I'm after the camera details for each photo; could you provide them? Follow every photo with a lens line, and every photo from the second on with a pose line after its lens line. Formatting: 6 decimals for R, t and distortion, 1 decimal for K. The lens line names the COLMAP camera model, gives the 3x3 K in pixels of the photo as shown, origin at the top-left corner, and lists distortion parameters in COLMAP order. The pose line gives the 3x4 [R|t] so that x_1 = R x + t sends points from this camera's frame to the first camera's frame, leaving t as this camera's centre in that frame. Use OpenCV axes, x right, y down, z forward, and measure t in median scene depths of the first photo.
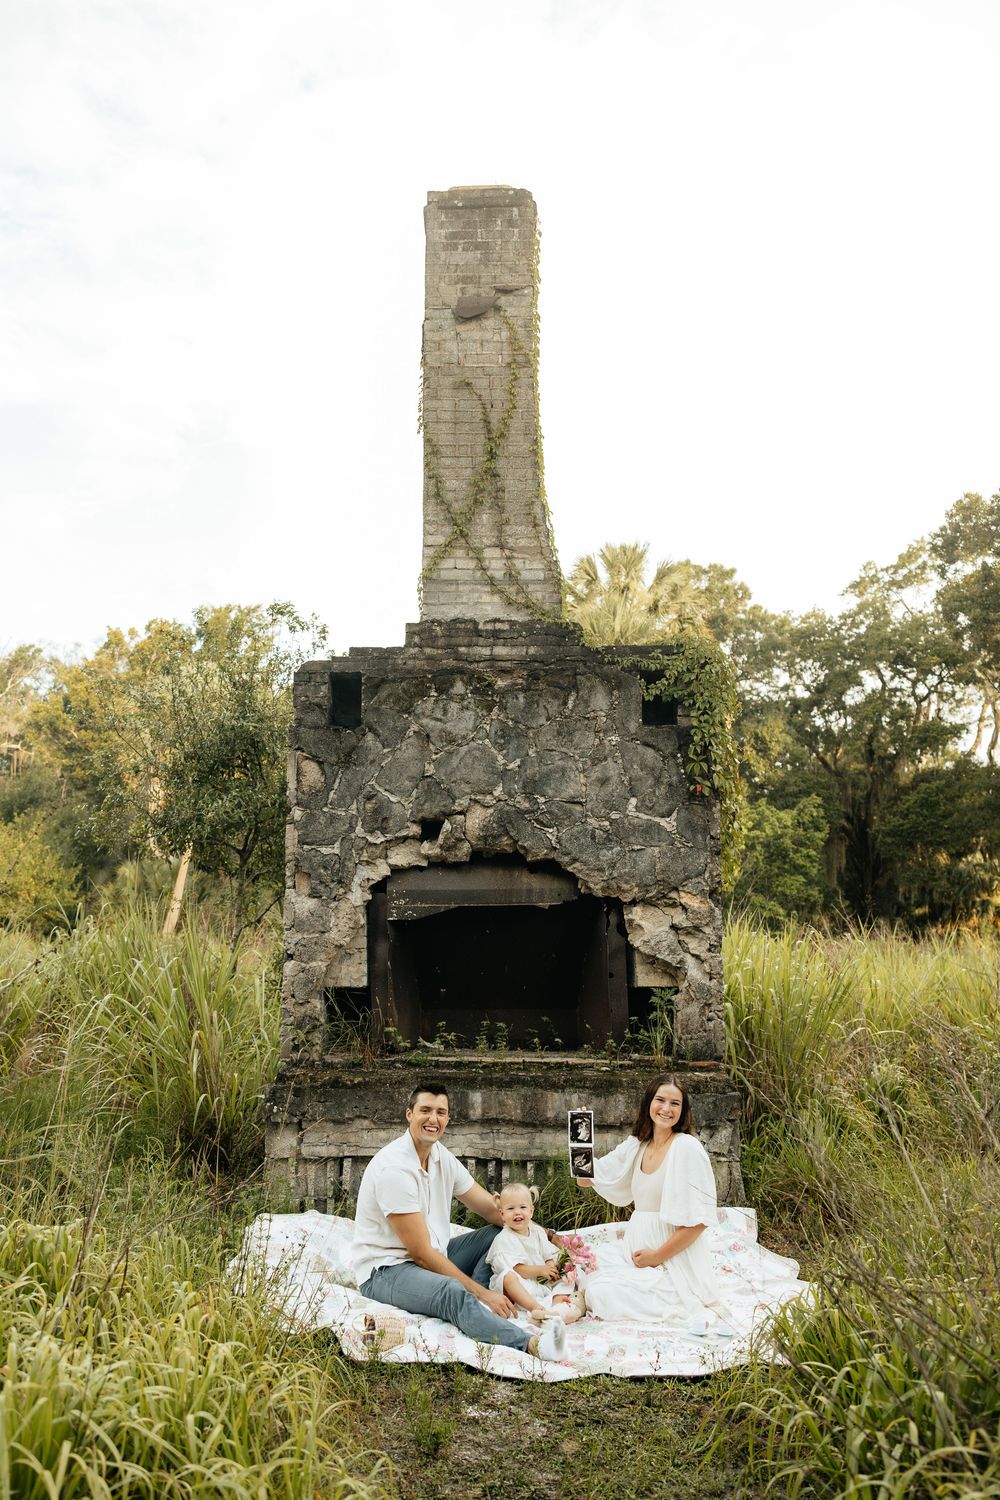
lens RADIAL K [[1205.0, 0, 465.0], [0, 1205.0, 768.4], [0, 0, 1]] dist [0.006038, -0.000539]
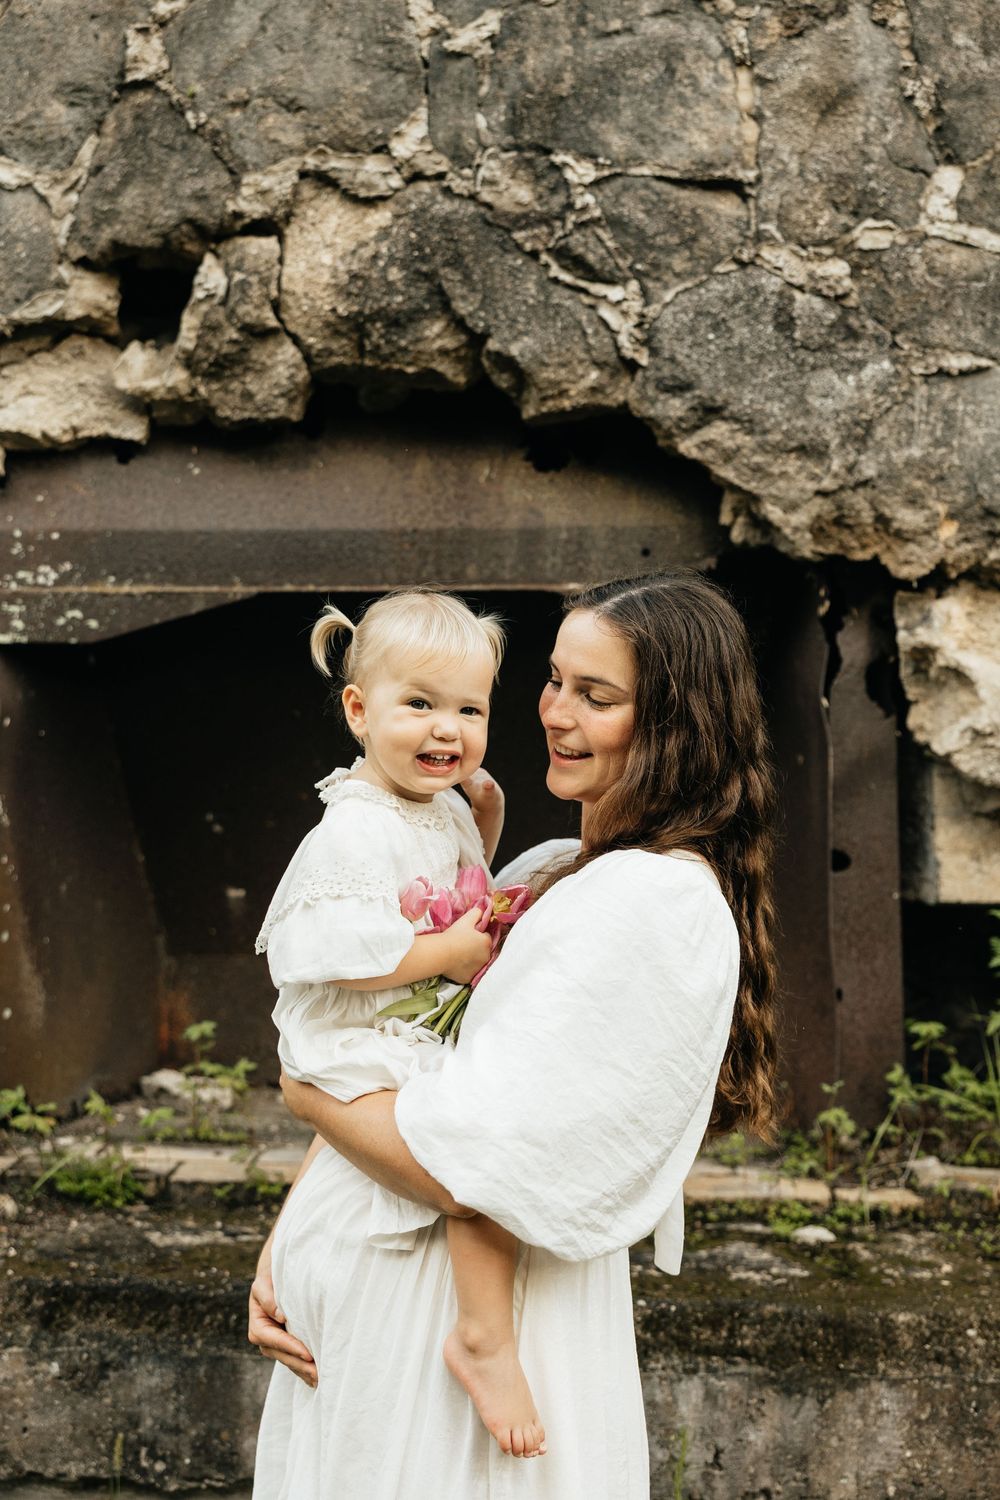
lens RADIAL K [[1966.4, 0, 491.0], [0, 1966.4, 666.7], [0, 0, 1]] dist [0.025697, -0.033280]
pose [[0.999762, 0.008378, -0.020158, 0.053549], [-0.005883, 0.992659, 0.120804, 0.078558], [0.021023, -0.120657, 0.992472, 0.576803]]
